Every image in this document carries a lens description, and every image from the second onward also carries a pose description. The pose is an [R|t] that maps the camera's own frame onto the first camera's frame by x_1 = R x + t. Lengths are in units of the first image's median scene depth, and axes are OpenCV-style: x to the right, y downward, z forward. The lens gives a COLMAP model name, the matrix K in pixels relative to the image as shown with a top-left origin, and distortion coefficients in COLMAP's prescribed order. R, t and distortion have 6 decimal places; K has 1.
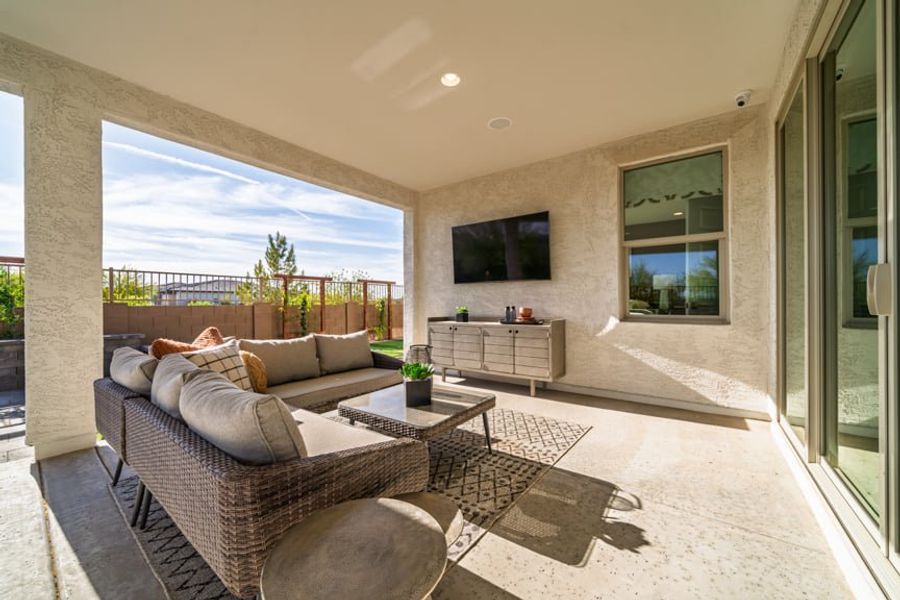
lens RADIAL K [[339.0, 0, 446.3], [0, 339.0, 302.2], [0, 0, 1]] dist [0.010601, 0.000177]
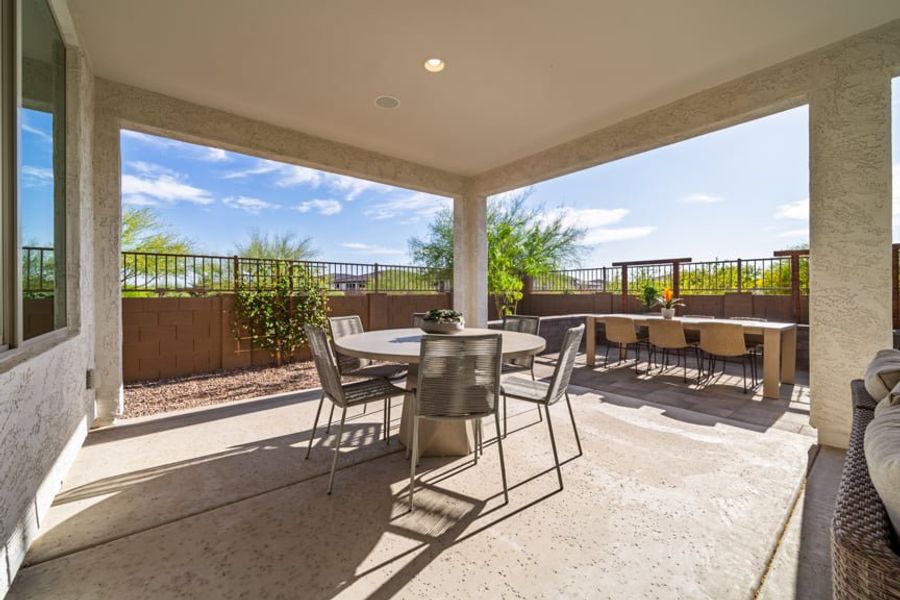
lens RADIAL K [[352.9, 0, 450.1], [0, 352.9, 295.3], [0, 0, 1]] dist [-0.006141, 0.000145]
pose [[-0.221732, 0.013003, -0.975021, 0.090812], [-0.003906, 0.999891, 0.014223, -0.003185], [0.975100, 0.006962, -0.221657, 0.129807]]
